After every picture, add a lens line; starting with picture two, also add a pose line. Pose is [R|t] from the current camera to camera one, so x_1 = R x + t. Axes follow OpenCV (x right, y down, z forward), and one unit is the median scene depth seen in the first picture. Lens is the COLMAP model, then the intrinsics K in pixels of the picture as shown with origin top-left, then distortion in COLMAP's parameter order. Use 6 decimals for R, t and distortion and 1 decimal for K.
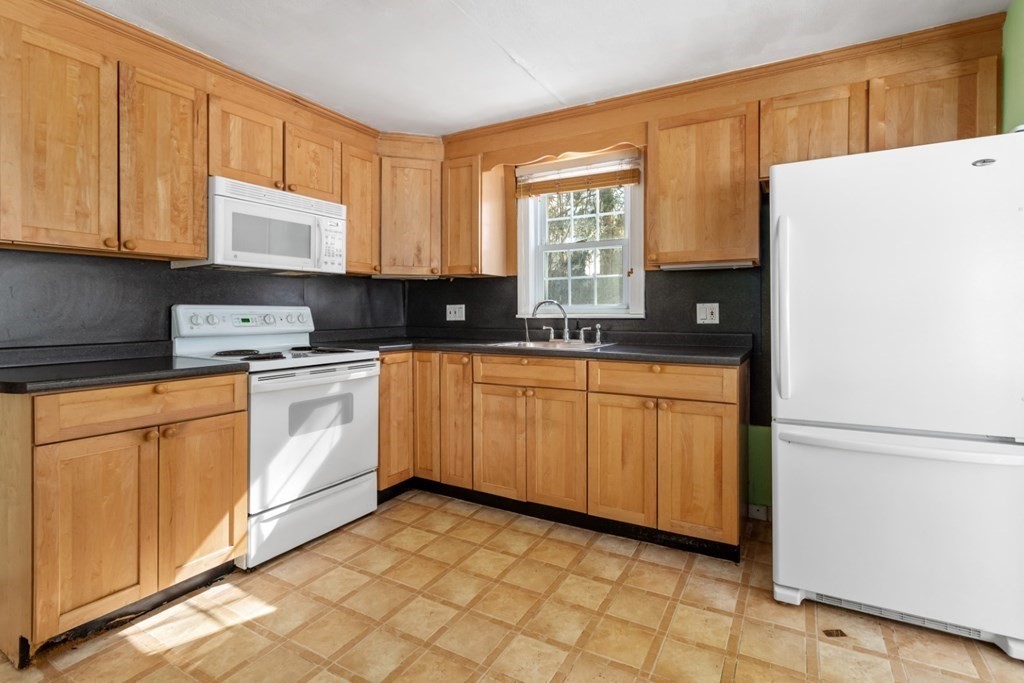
lens RADIAL K [[497.5, 0, 510.0], [0, 497.5, 314.5], [0, 0, 1]] dist [0.000426, 0.000986]
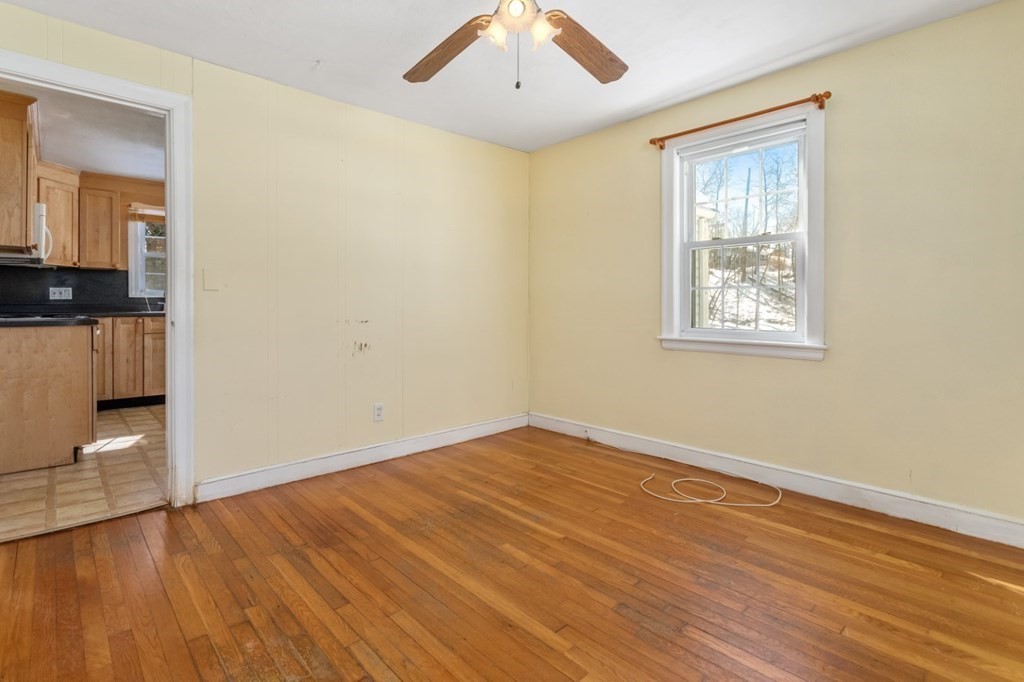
lens RADIAL K [[496.1, 0, 513.2], [0, 496.1, 306.8], [0, 0, 1]] dist [0.000707, 0.000250]
pose [[0.290861, -0.004342, 0.956756, -1.462849], [0.005581, 0.999980, 0.002841, 0.049849], [-0.956749, 0.004513, 0.290879, -0.786407]]
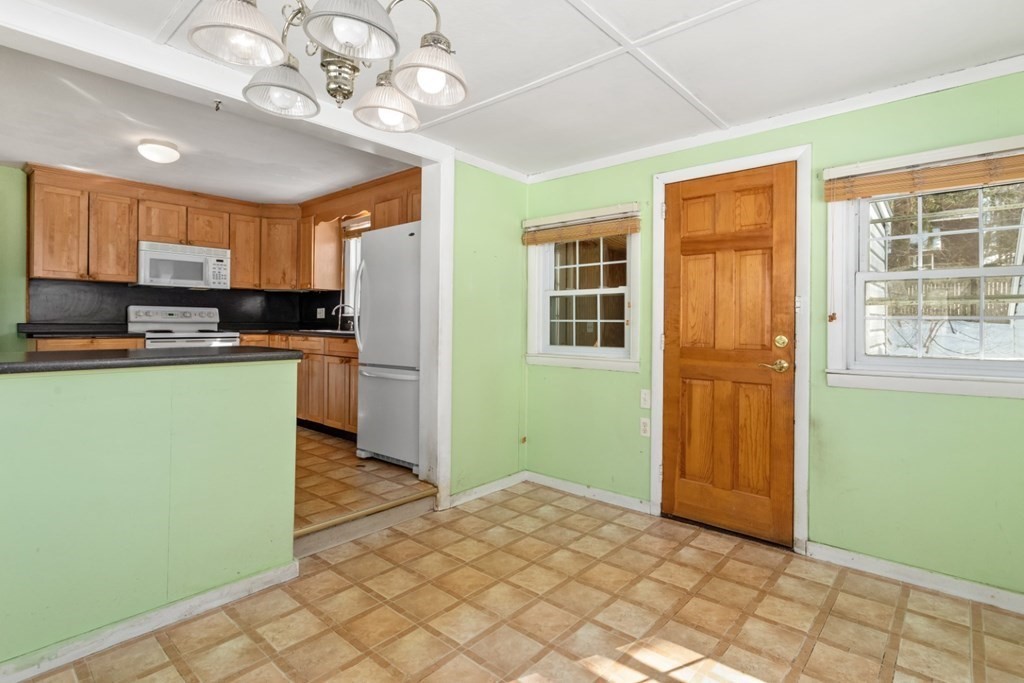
lens RADIAL K [[501.9, 0, 513.8], [0, 501.9, 320.9], [0, 0, 1]] dist [0.001454, -0.000033]
pose [[0.981364, 0.007852, -0.191999, 1.107832], [-0.009790, 0.999910, -0.009148, 0.040925], [0.191910, 0.010857, 0.981353, -0.598624]]
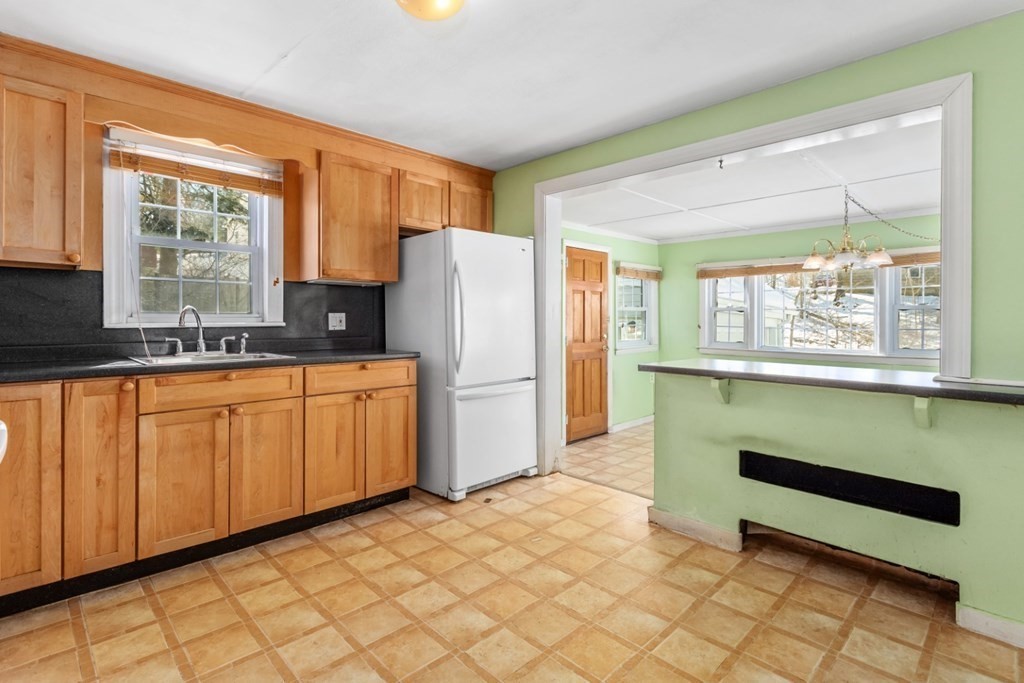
lens RADIAL K [[501.9, 0, 513.8], [0, 501.9, 320.9], [0, 0, 1]] dist [0.001454, -0.000033]
pose [[0.271359, -0.000837, 0.962478, -0.698937], [0.004181, 0.999991, -0.000309, -0.001295], [-0.962469, 0.004108, 0.271360, 0.279559]]
